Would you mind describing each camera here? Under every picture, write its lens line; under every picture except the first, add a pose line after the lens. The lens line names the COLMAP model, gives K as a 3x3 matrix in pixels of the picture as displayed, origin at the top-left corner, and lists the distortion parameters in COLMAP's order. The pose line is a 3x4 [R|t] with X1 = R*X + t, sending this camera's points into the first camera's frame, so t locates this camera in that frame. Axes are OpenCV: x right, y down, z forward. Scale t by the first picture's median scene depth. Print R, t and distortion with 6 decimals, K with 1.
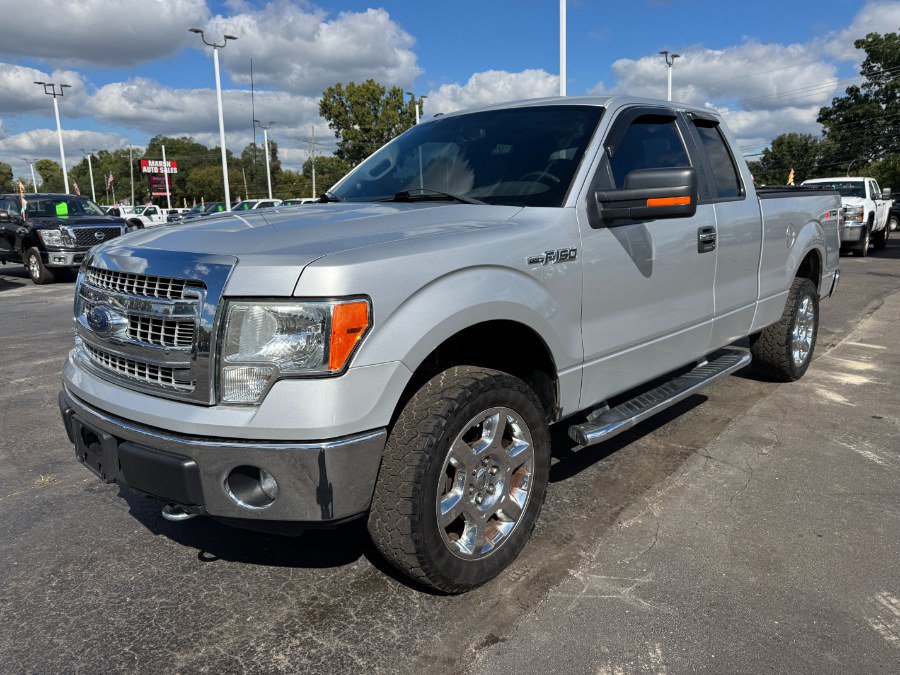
lens RADIAL K [[656.8, 0, 436.0], [0, 656.8, 329.7], [0, 0, 1]] dist [-0.006506, 0.002066]
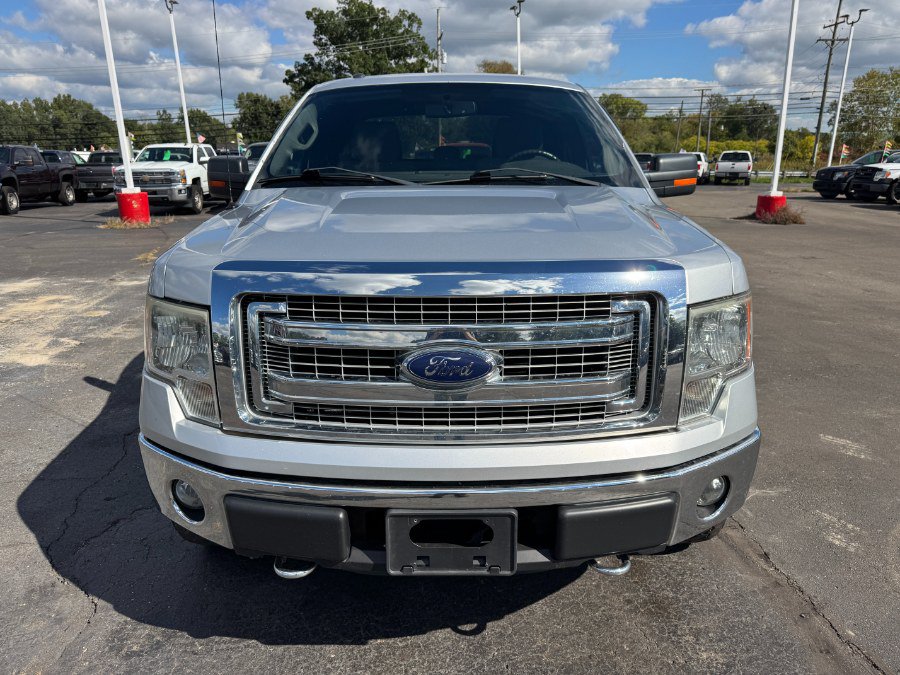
lens RADIAL K [[656.8, 0, 453.2], [0, 656.8, 335.1], [0, 0, 1]] dist [-0.006506, 0.002066]
pose [[0.704201, -0.175327, 0.688013, -0.563695], [0.125184, 0.984510, 0.122754, -0.068402], [-0.698878, -0.000316, 0.715241, 0.298879]]
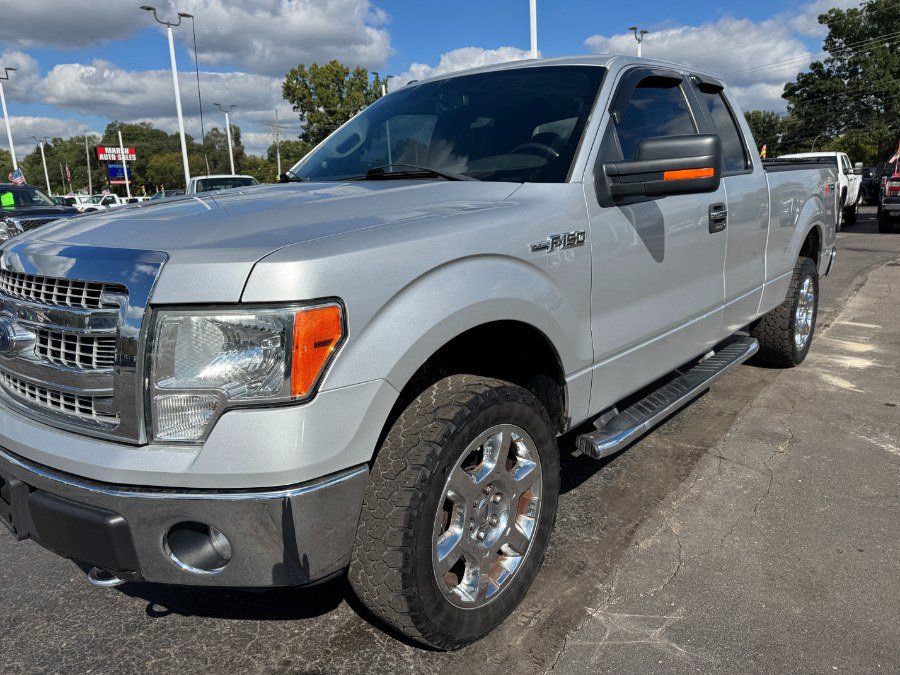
lens RADIAL K [[656.8, 0, 442.6], [0, 656.8, 337.6], [0, 0, 1]] dist [-0.006506, 0.002066]
pose [[0.998285, -0.029888, 0.050346, -0.010879], [0.028065, 0.998938, 0.036550, -0.015121], [-0.051384, -0.035074, 0.998063, 0.105045]]
